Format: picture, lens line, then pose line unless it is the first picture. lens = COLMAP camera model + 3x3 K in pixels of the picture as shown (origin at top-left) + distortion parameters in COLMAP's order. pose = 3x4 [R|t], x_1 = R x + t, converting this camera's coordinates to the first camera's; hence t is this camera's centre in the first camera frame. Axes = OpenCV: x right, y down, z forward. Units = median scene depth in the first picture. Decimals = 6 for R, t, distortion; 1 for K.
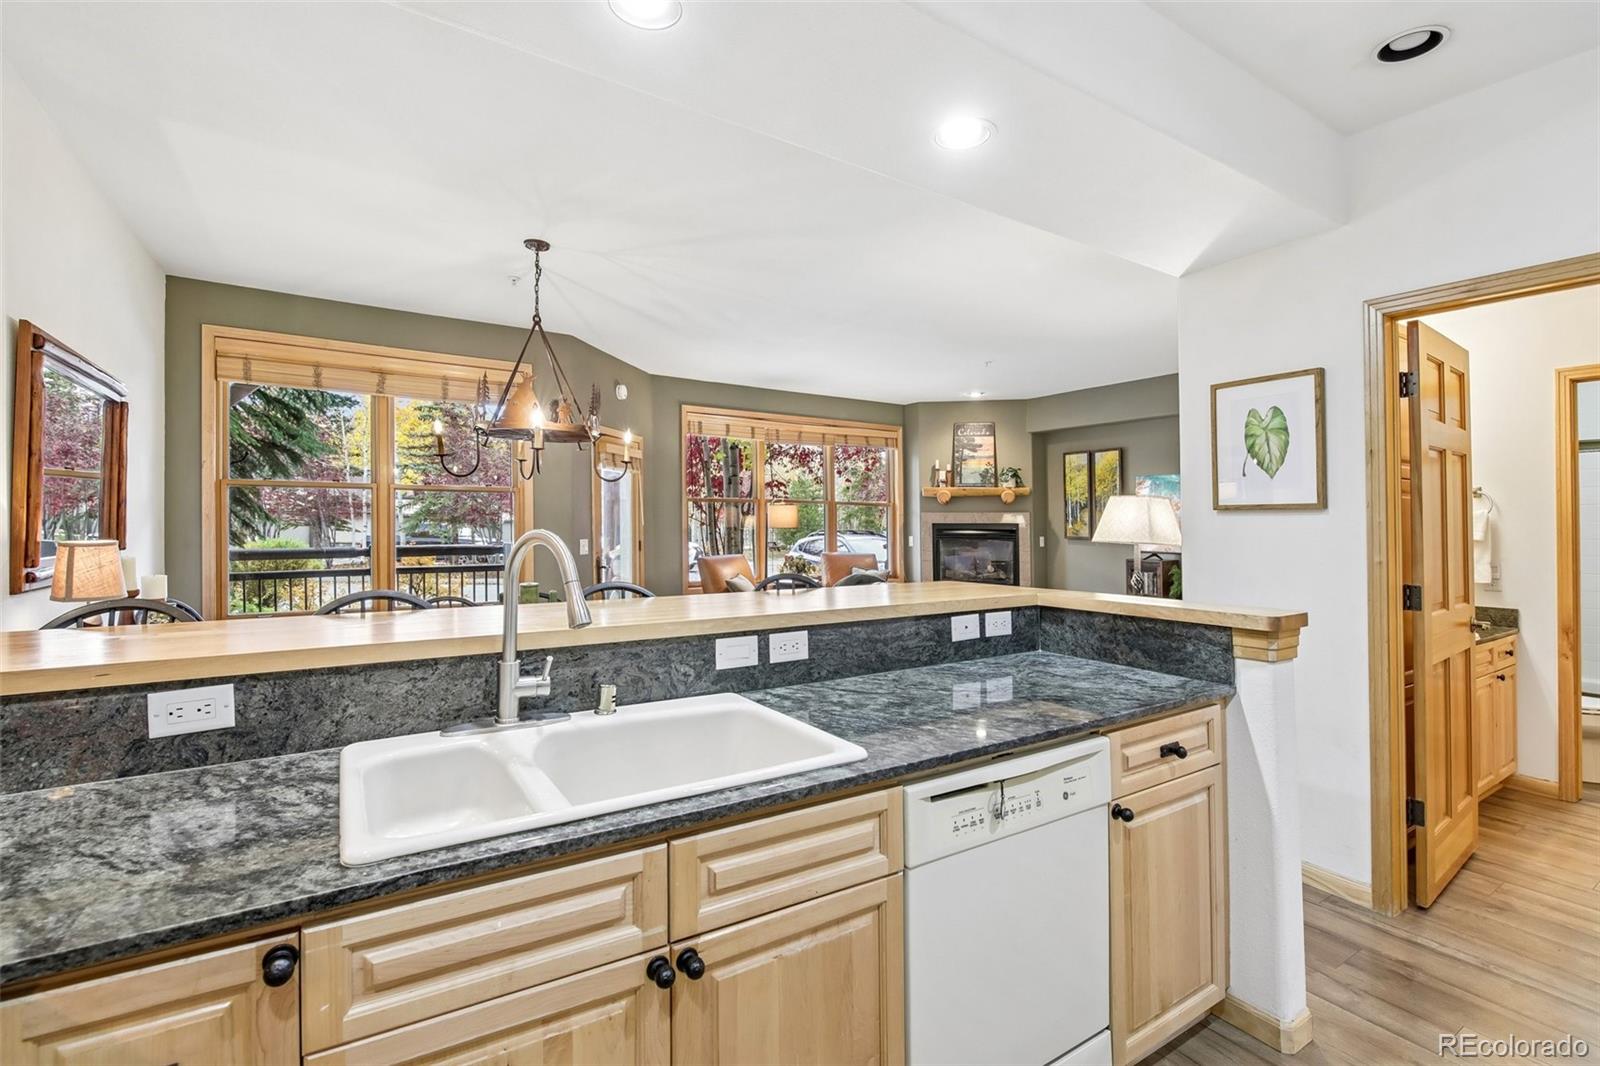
lens RADIAL K [[710.6, 0, 861.9], [0, 710.6, 526.0], [0, 0, 1]] dist [-0.013622, -0.006278]
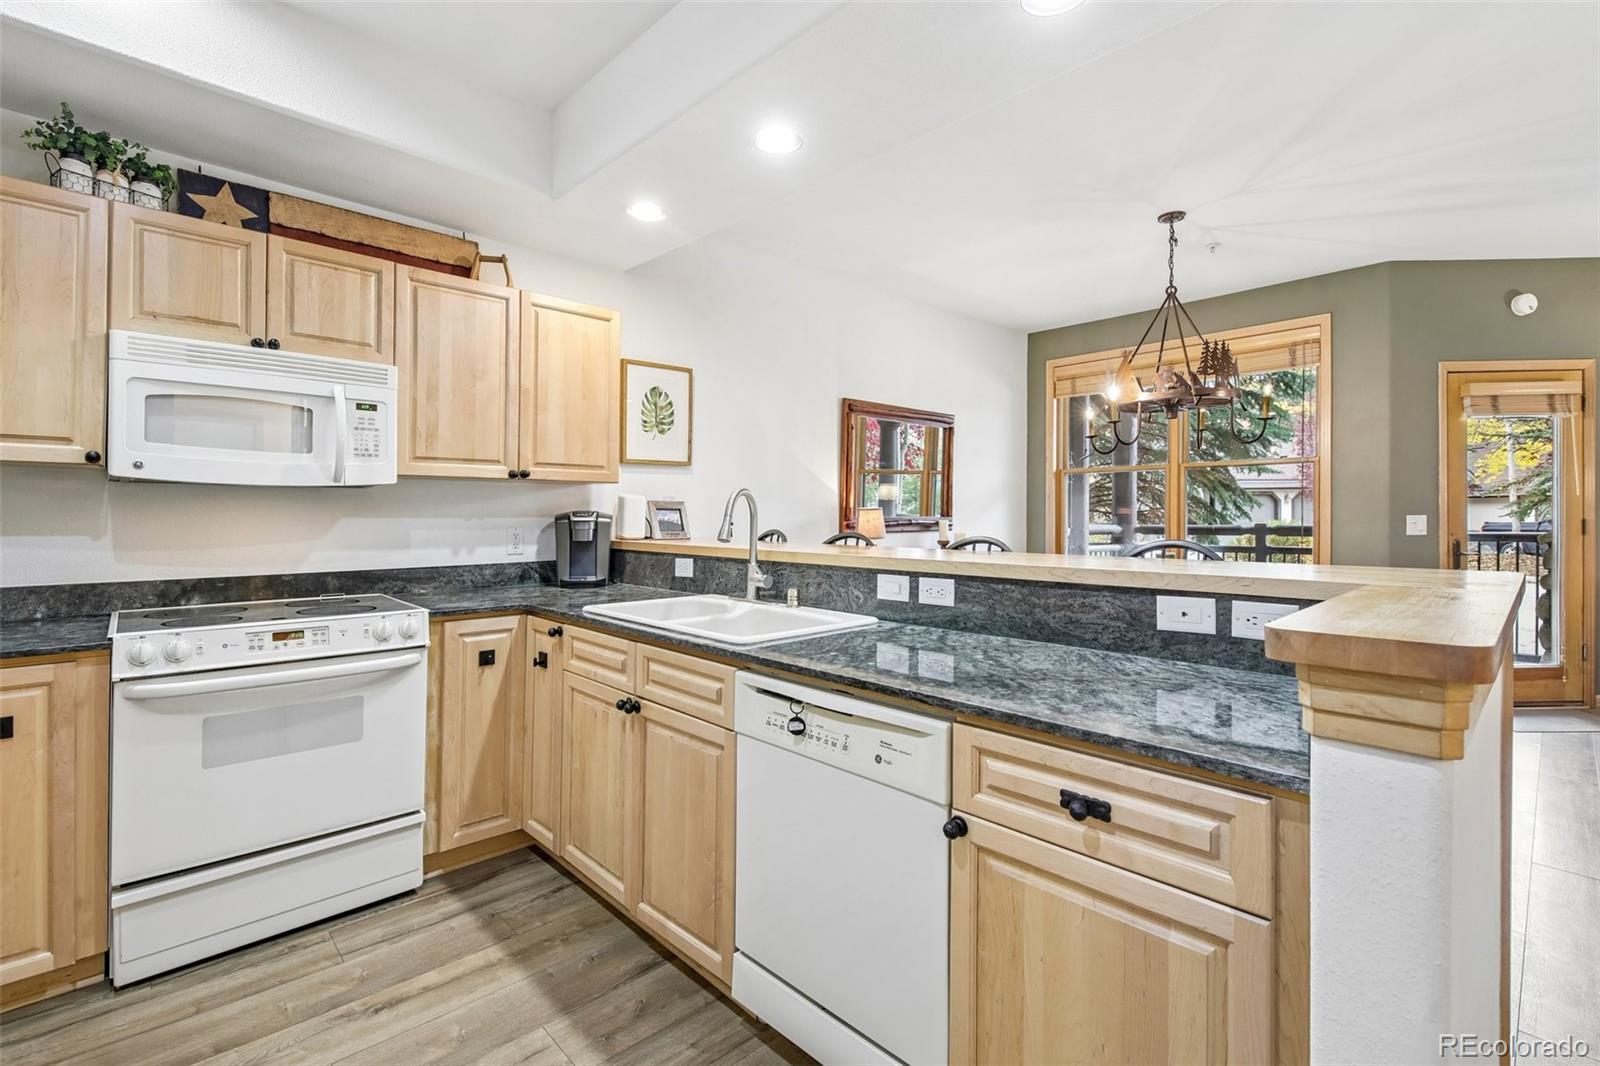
lens RADIAL K [[710.6, 0, 773.2], [0, 710.6, 526.7], [0, 0, 1]] dist [-0.013622, -0.006278]
pose [[0.169184, 0.019880, -0.985384, 0.998165], [0.002524, 0.999785, 0.020604, 0.049557], [0.985581, -0.005973, 0.169097, 0.604916]]
